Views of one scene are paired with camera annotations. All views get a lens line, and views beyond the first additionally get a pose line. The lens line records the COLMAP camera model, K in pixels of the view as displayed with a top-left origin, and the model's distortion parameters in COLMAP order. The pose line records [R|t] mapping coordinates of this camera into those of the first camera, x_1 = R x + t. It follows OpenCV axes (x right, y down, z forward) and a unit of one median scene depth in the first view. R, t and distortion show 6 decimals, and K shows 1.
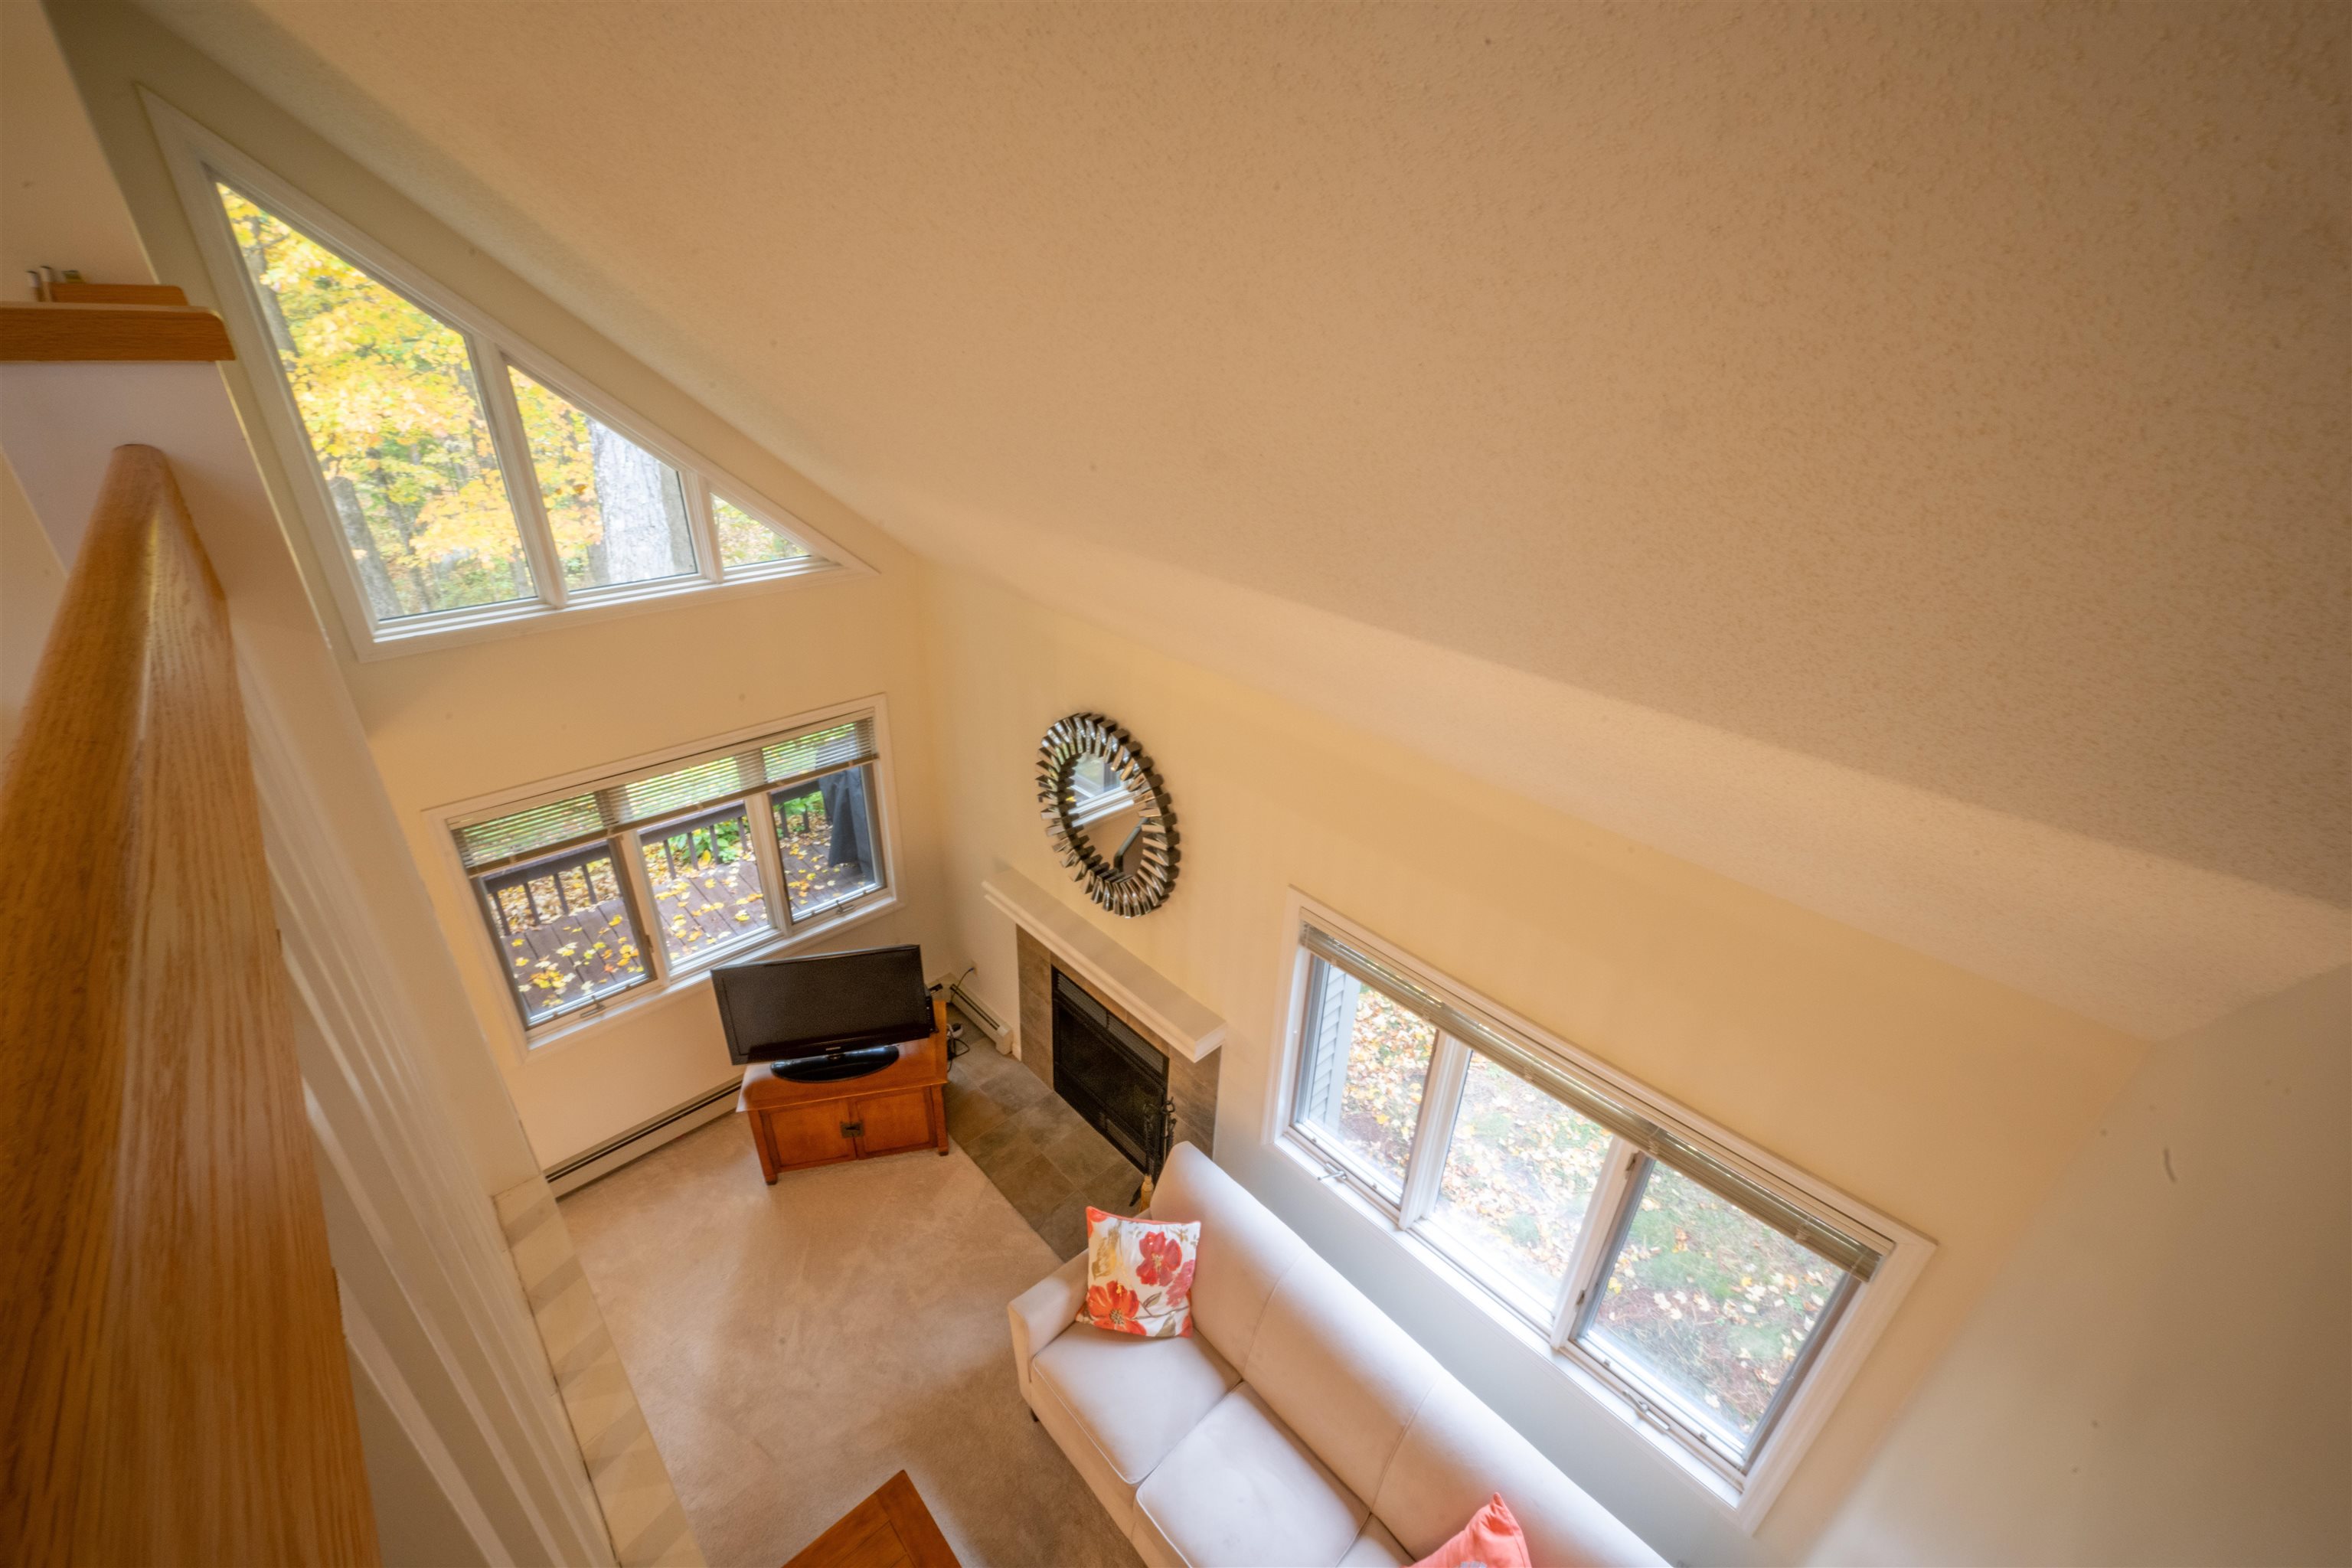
lens RADIAL K [[913.3, 0, 1176.0], [0, 913.3, 784.0], [0, 0, 1]] dist [-0.001133, -0.000160]
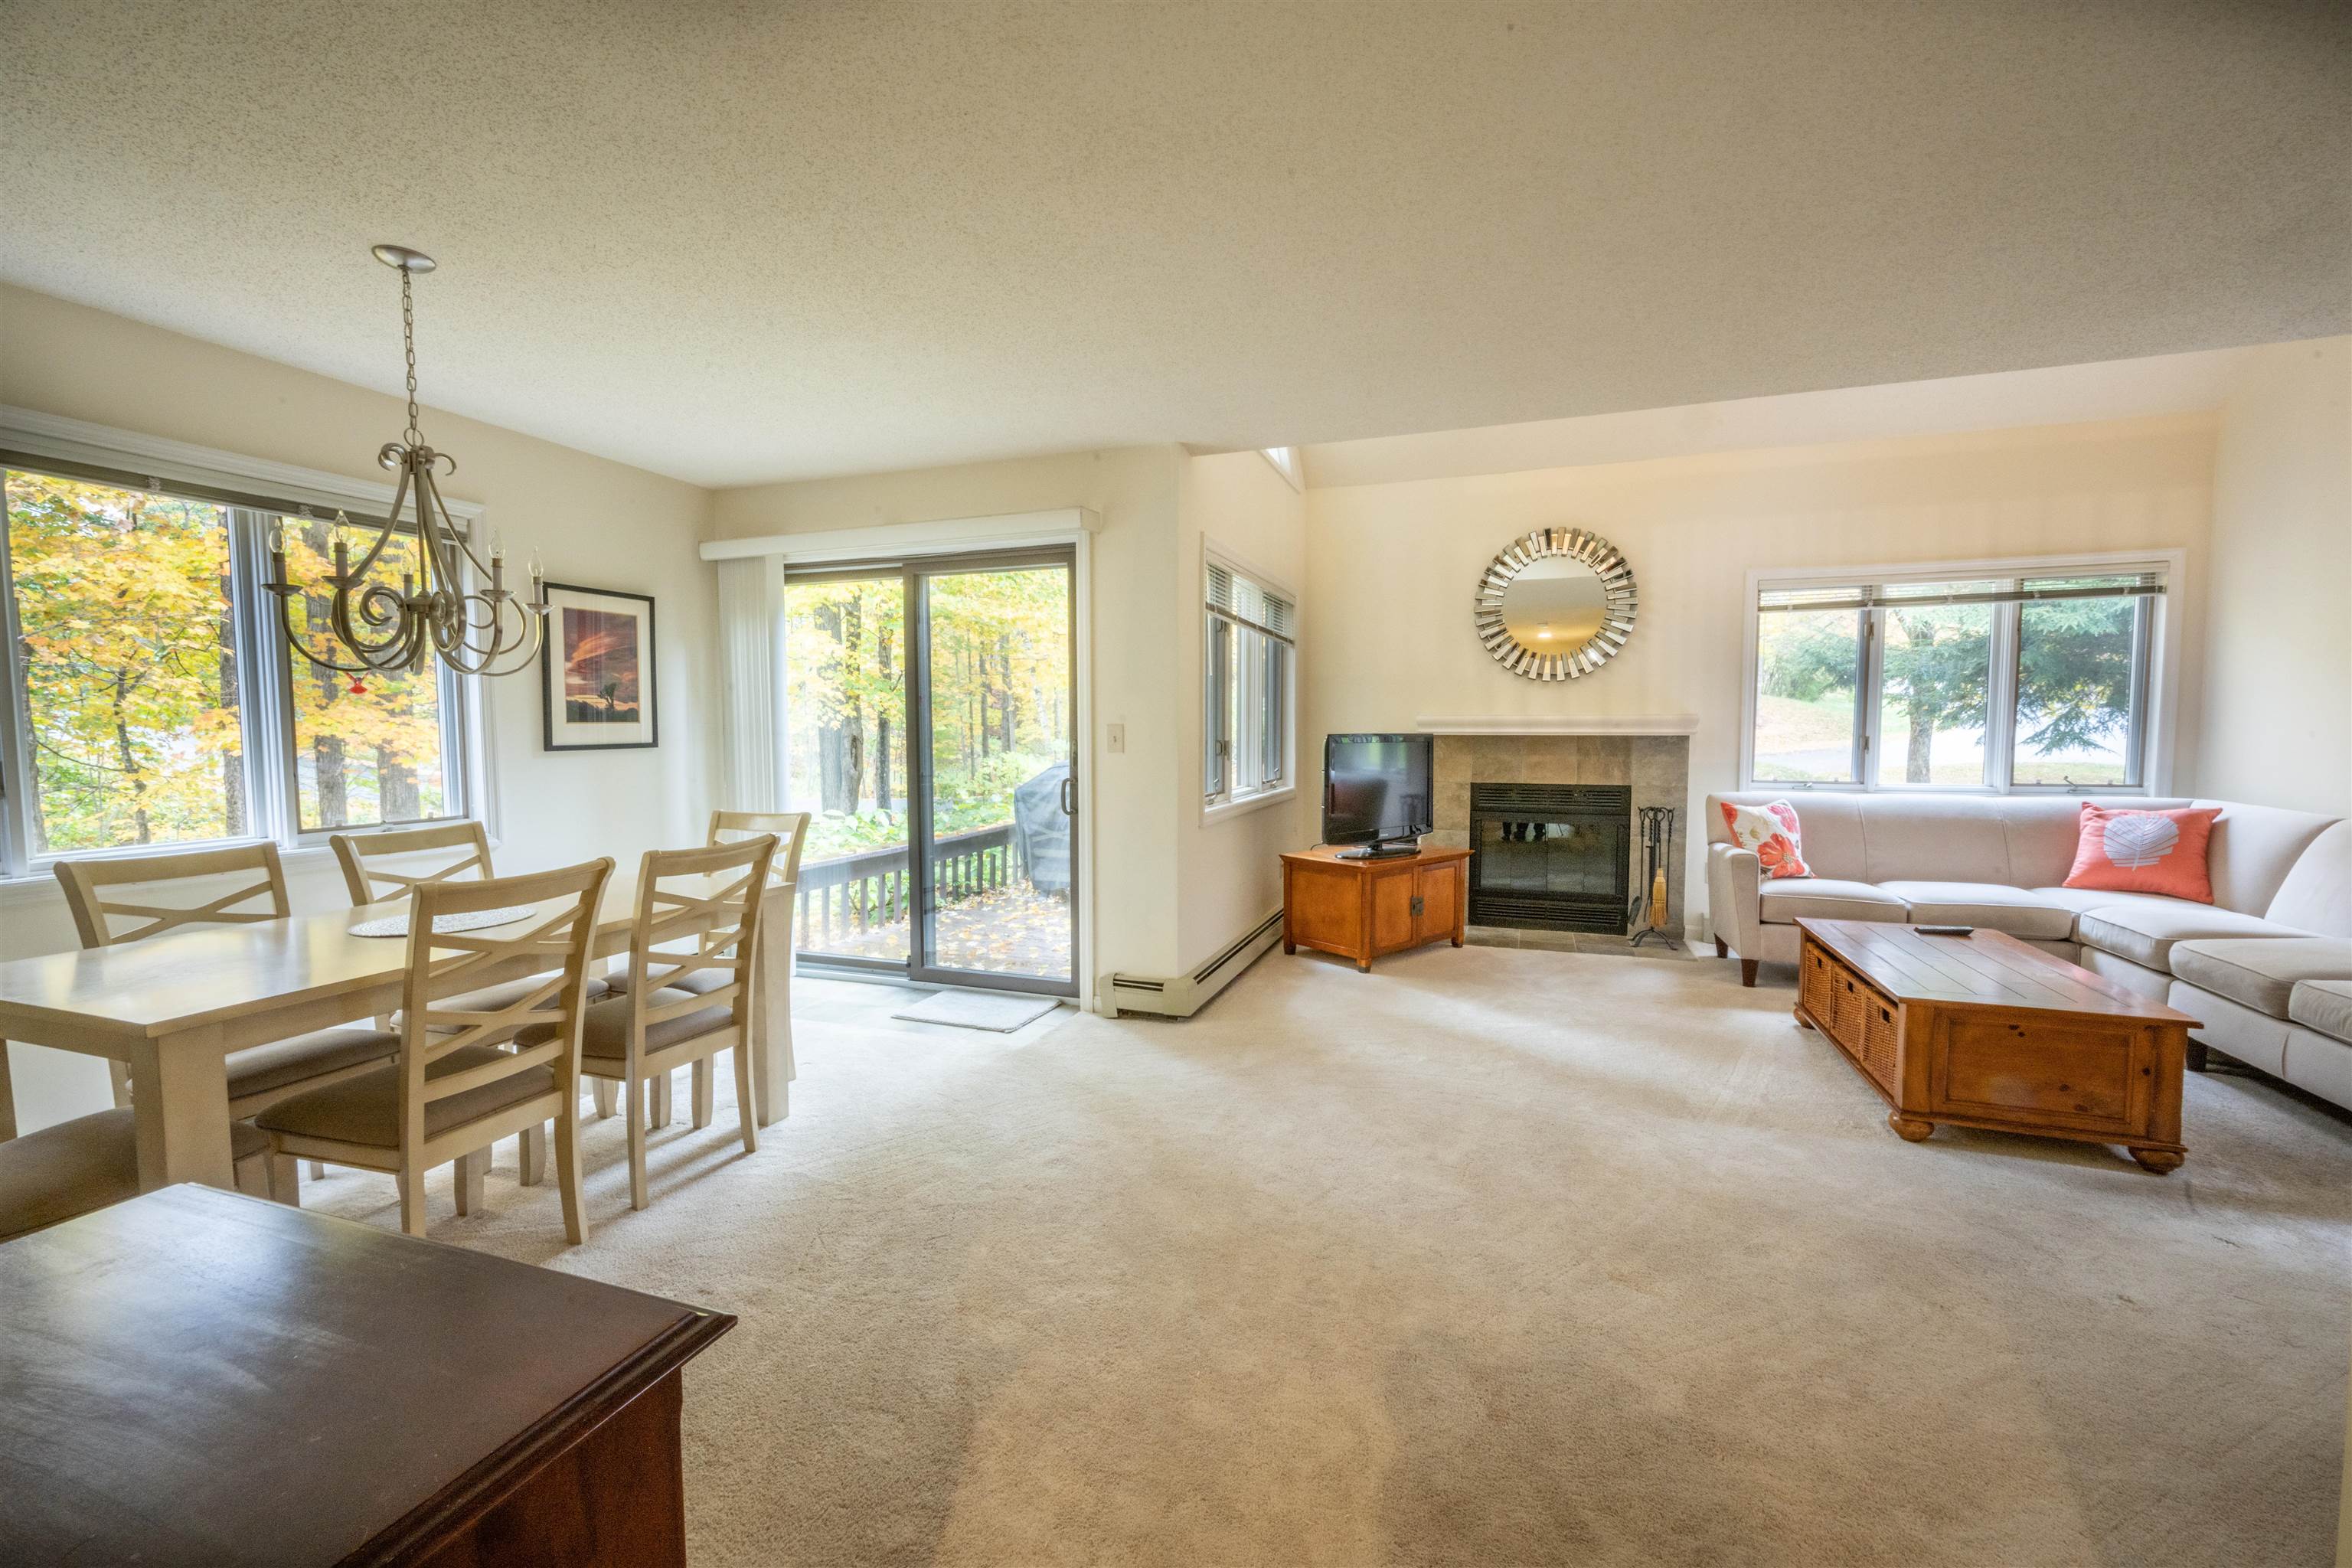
lens RADIAL K [[929.1, 0, 1176.0], [0, 929.1, 784.0], [0, 0, 1]] dist [0.001294, 0.000017]
pose [[0.897475, -0.063082, 0.436532, -1.289562], [0.230425, 0.910975, -0.342095, 0.664227], [-0.376089, 0.407610, 0.832112, 0.150006]]
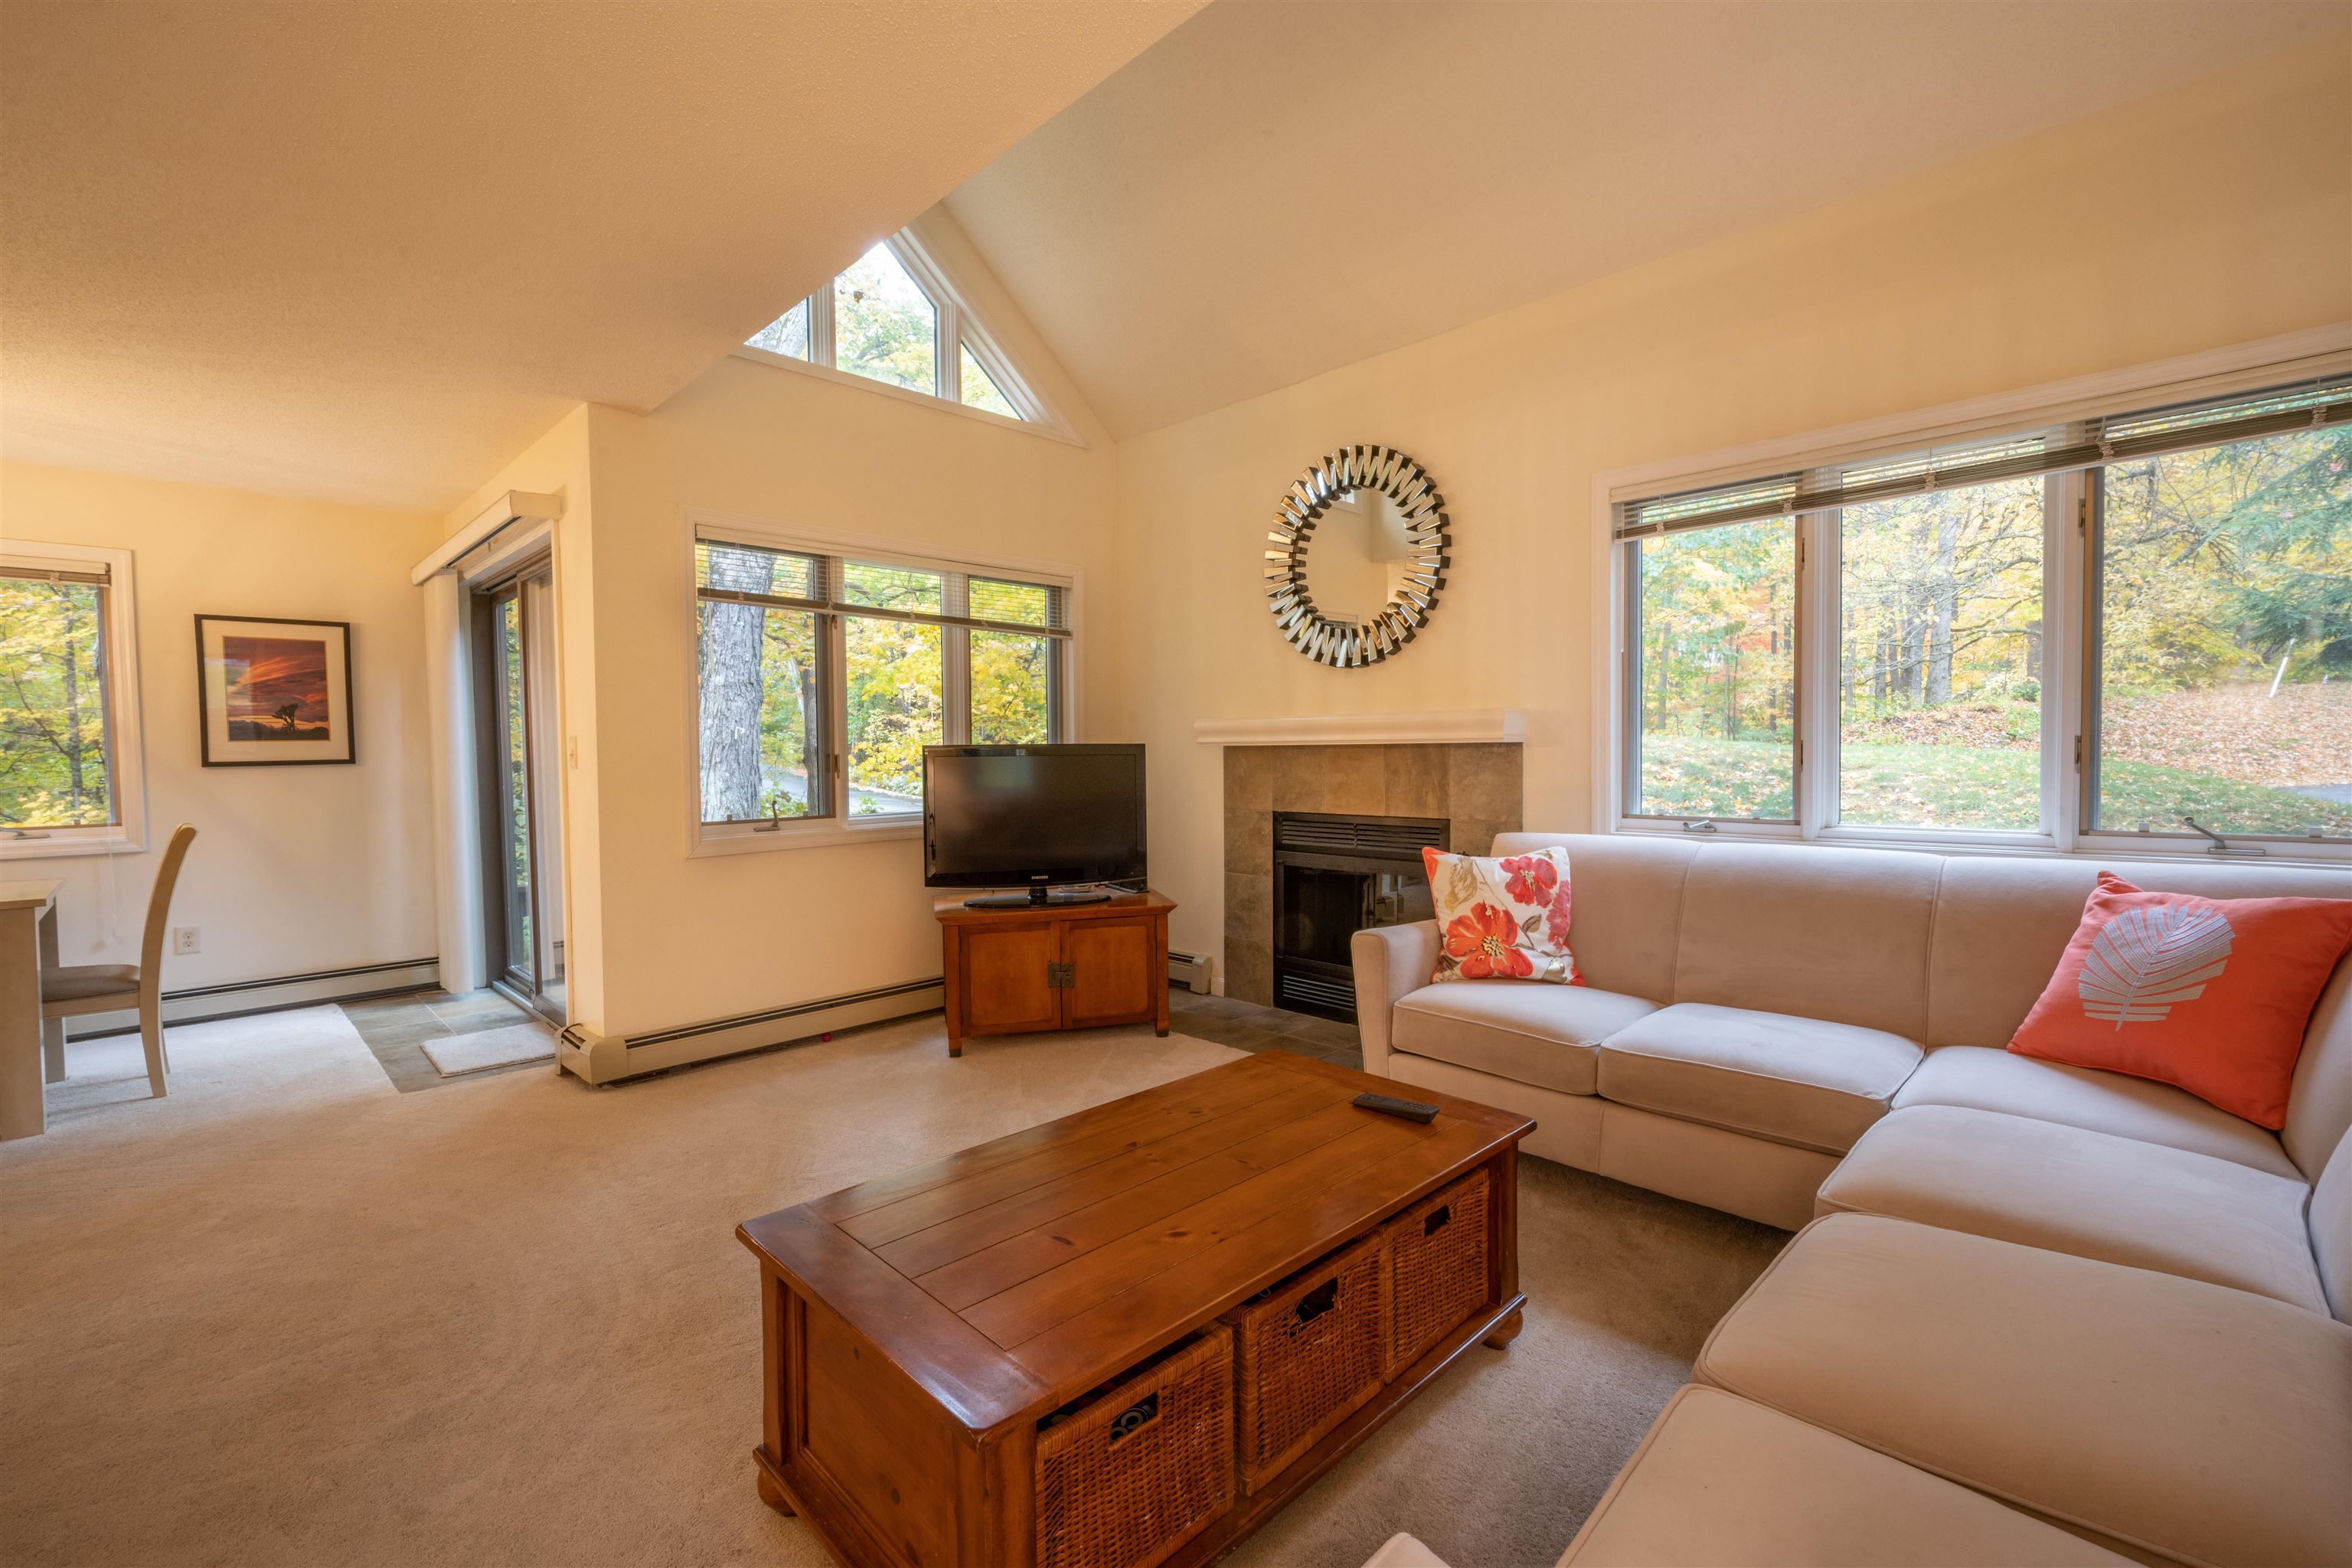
lens RADIAL K [[982.8, 0, 1200.4], [0, 982.8, 782.5], [0, 0, 1]] dist [0.001756, -0.000188]
pose [[0.998206, -0.047661, 0.036250, -0.302431], [0.058567, 0.903157, -0.425297, 0.715980], [-0.012470, 0.426657, 0.904327, 0.162303]]
